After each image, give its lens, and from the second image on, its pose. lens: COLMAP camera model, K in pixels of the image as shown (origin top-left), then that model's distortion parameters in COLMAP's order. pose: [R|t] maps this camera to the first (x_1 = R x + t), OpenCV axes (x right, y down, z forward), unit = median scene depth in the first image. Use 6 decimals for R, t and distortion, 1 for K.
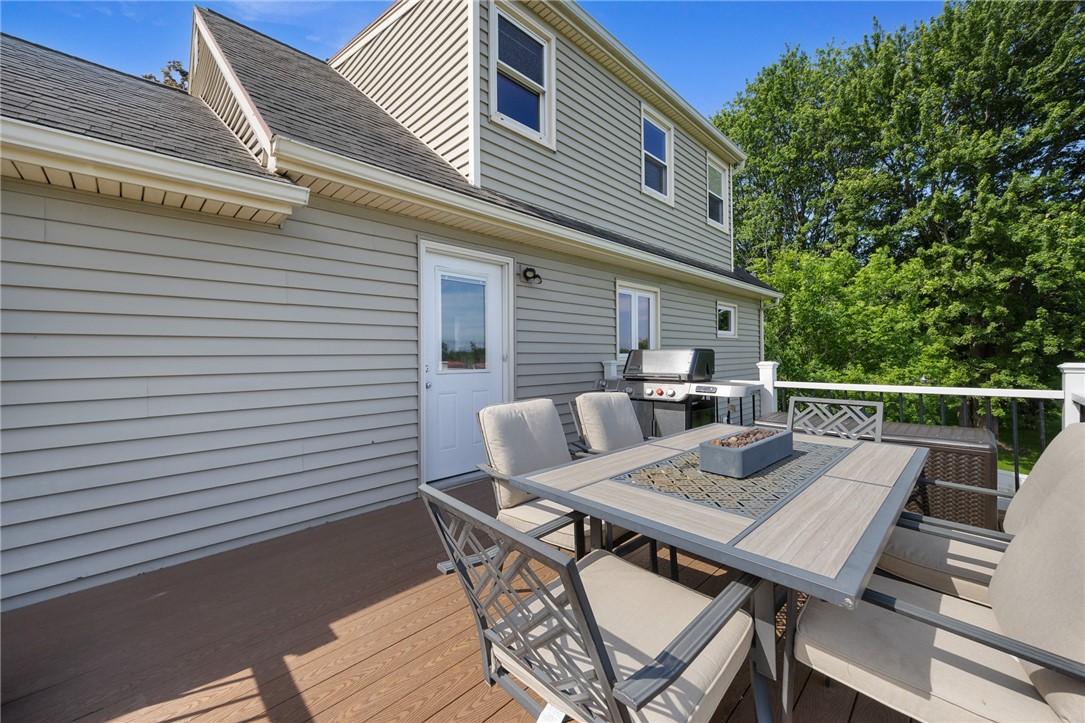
lens RADIAL K [[418.9, 0, 541.0], [0, 418.9, 354.5], [0, 0, 1]] dist [-0.000932, -0.000115]
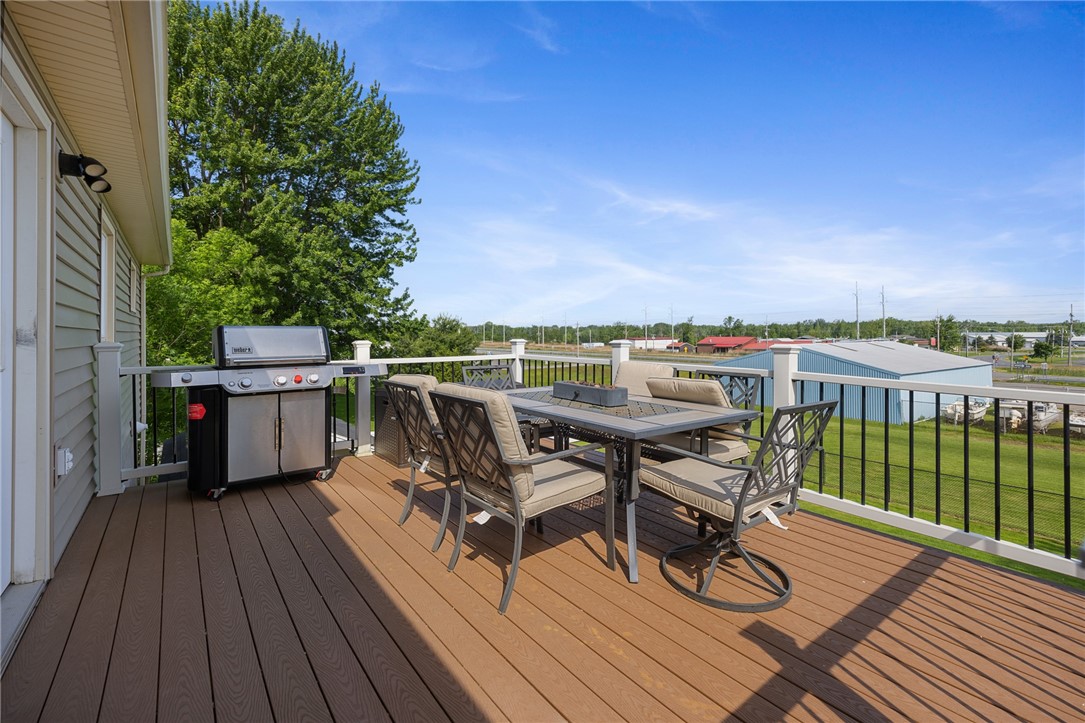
lens RADIAL K [[463.1, 0, 540.9], [0, 463.1, 334.5], [0, 0, 1]] dist [0.000404, 0.000100]
pose [[0.110044, 0.005780, 0.993910, -0.122569], [0.002381, 0.999979, -0.006079, 0.002829], [-0.993924, 0.003035, 0.110027, 0.105531]]
